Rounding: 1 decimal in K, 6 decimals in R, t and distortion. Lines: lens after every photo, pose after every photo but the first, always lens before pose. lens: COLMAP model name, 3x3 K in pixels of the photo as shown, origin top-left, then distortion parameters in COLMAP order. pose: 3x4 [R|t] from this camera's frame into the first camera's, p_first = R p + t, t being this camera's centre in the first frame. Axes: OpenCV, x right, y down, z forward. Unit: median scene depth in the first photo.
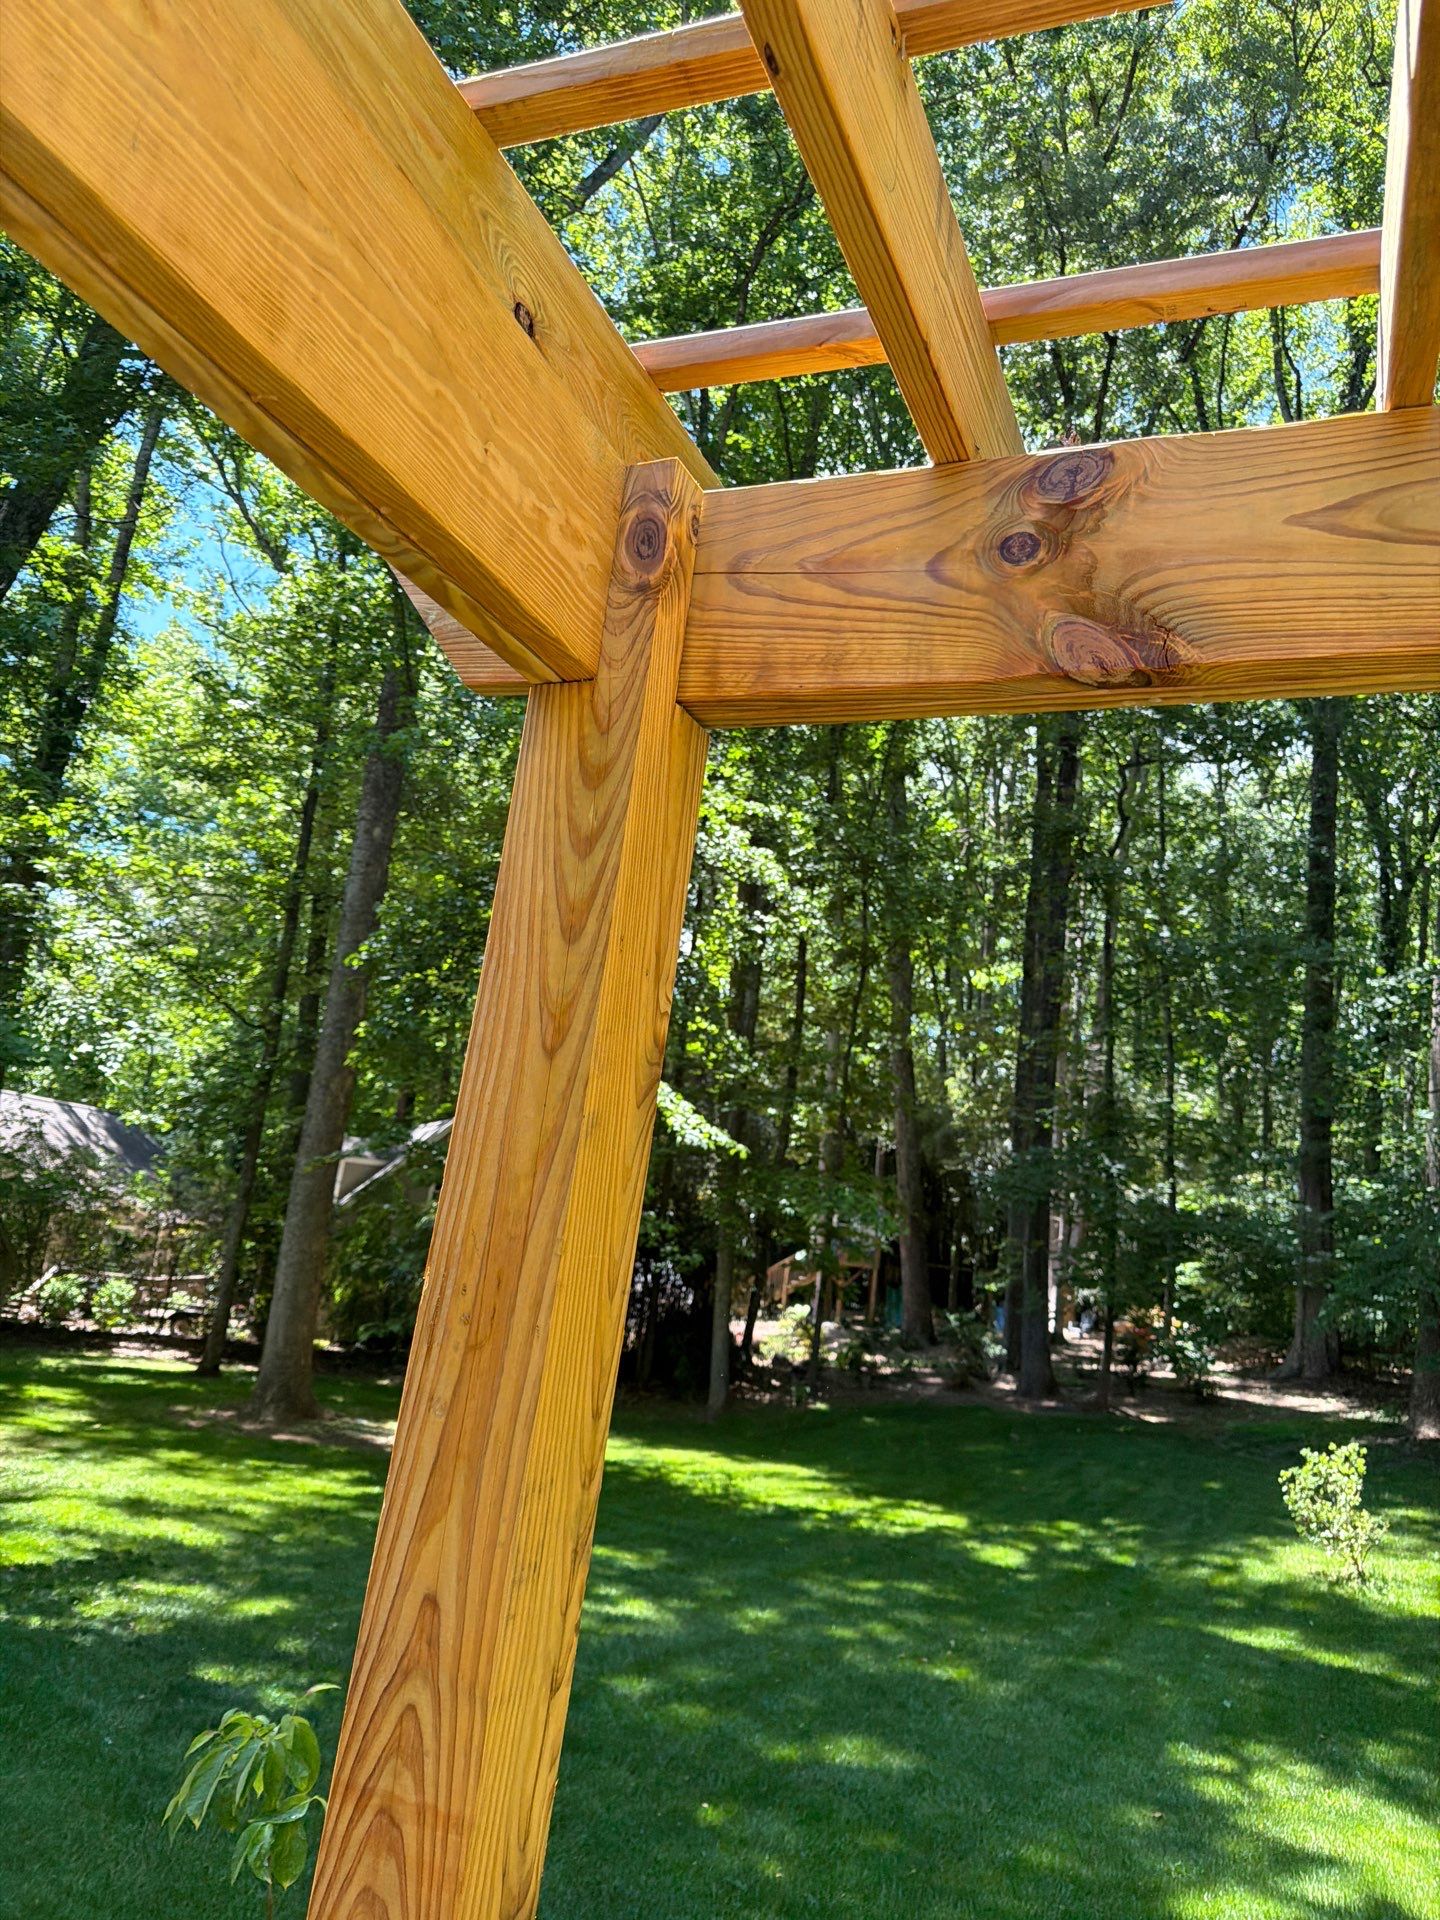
lens RADIAL K [[1353.7, 0, 715.7], [0, 1353.7, 949.1], [0, 0, 1]] dist [0.028894, -0.000101]
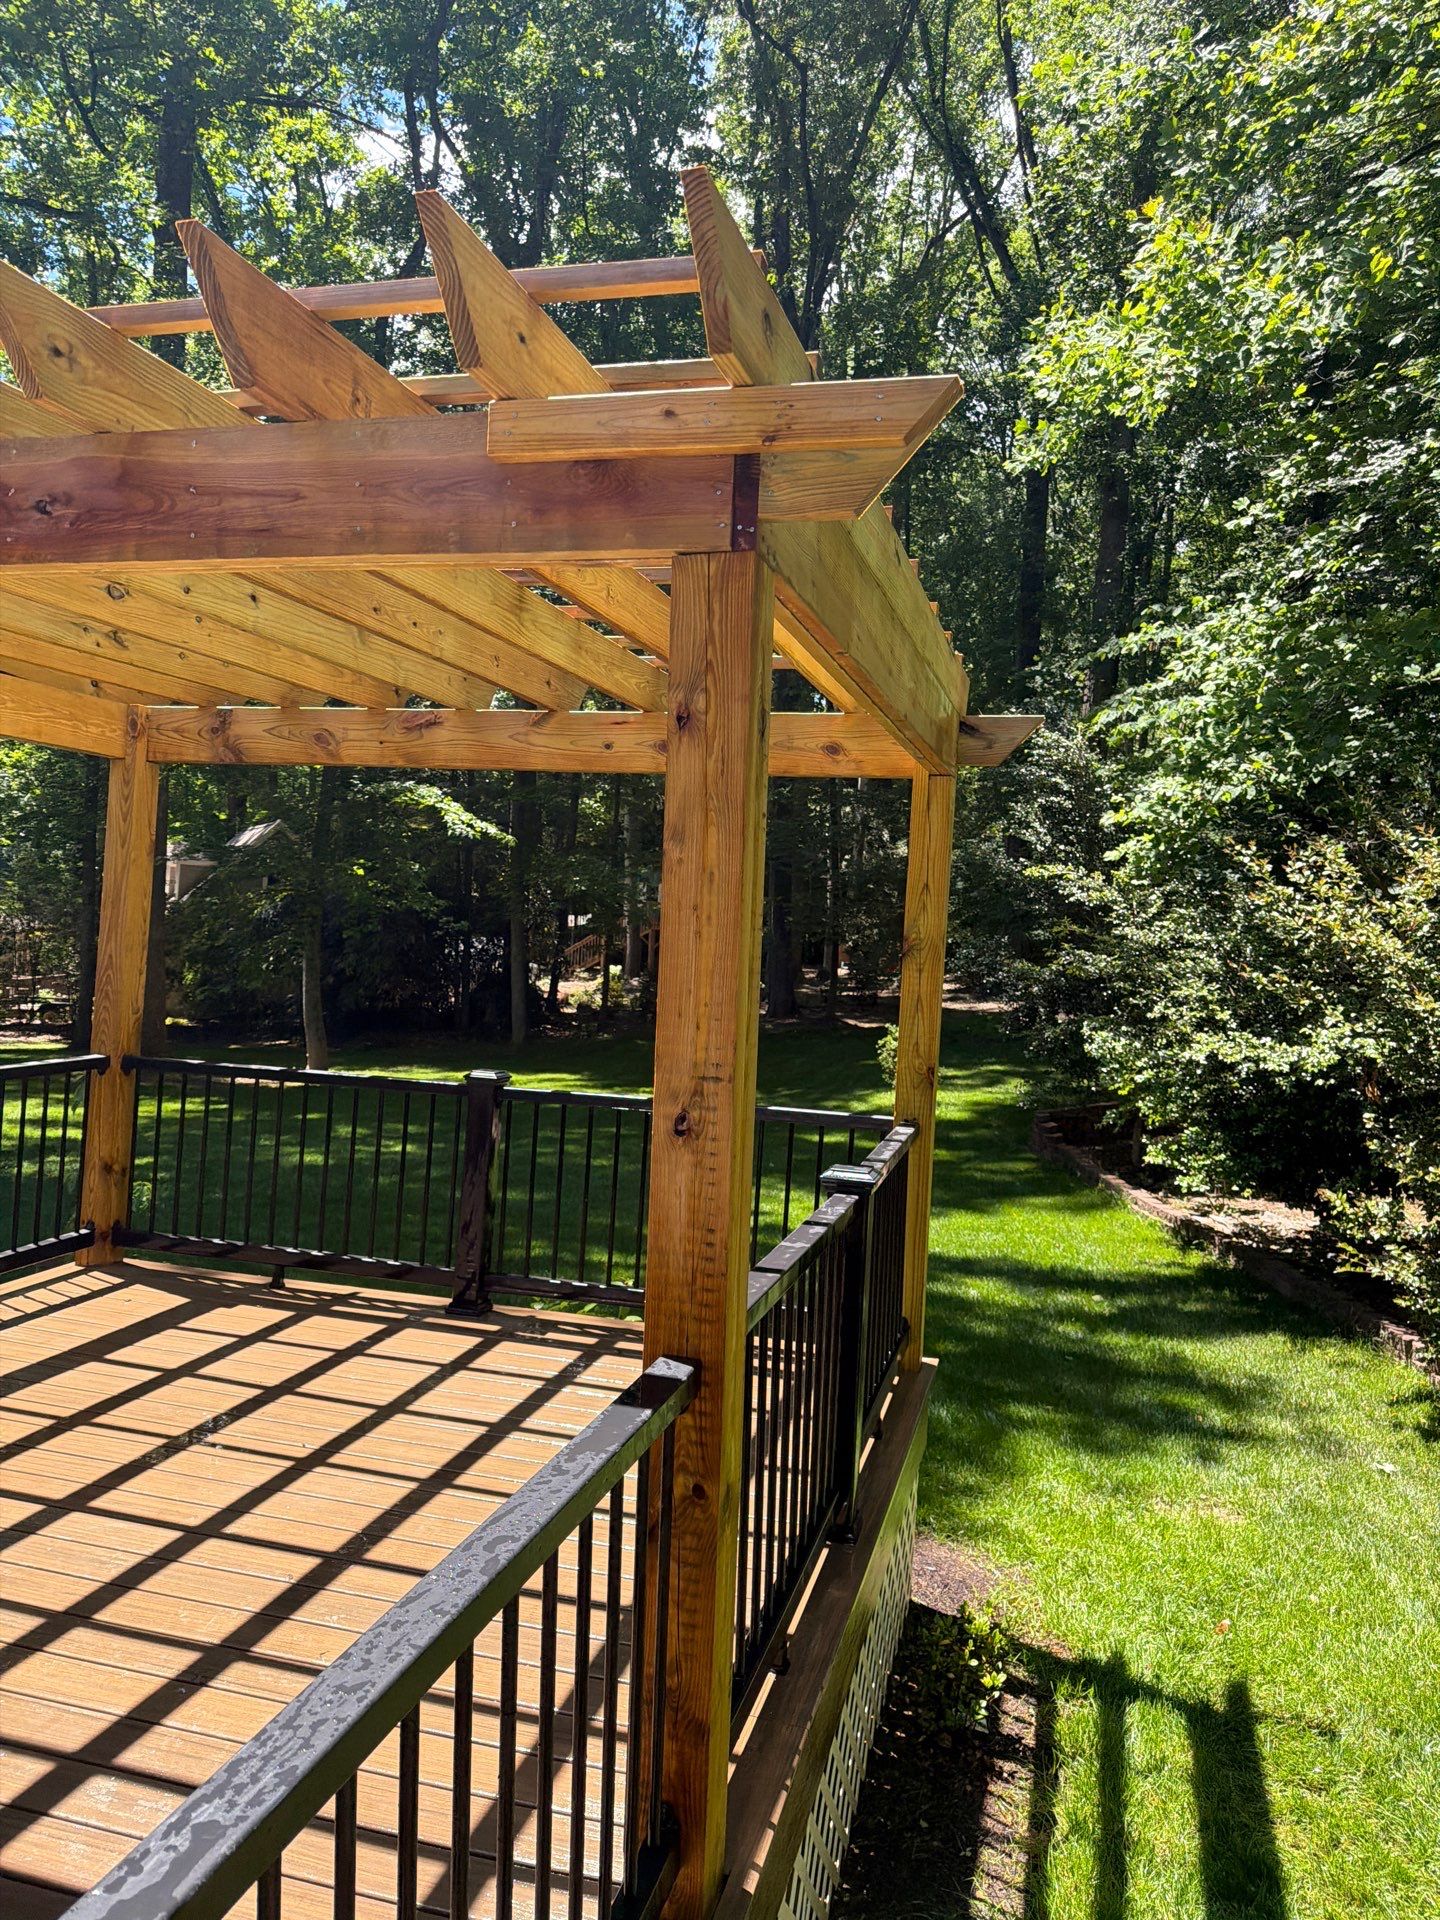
lens RADIAL K [[1353.7, 0, 715.7], [0, 1353.7, 949.1], [0, 0, 1]] dist [0.028894, -0.000101]
pose [[0.993300, -0.066879, 0.094250, 0.053937], [0.042735, 0.970294, 0.238123, -0.023098], [-0.107375, -0.232500, 0.966651, -0.142219]]
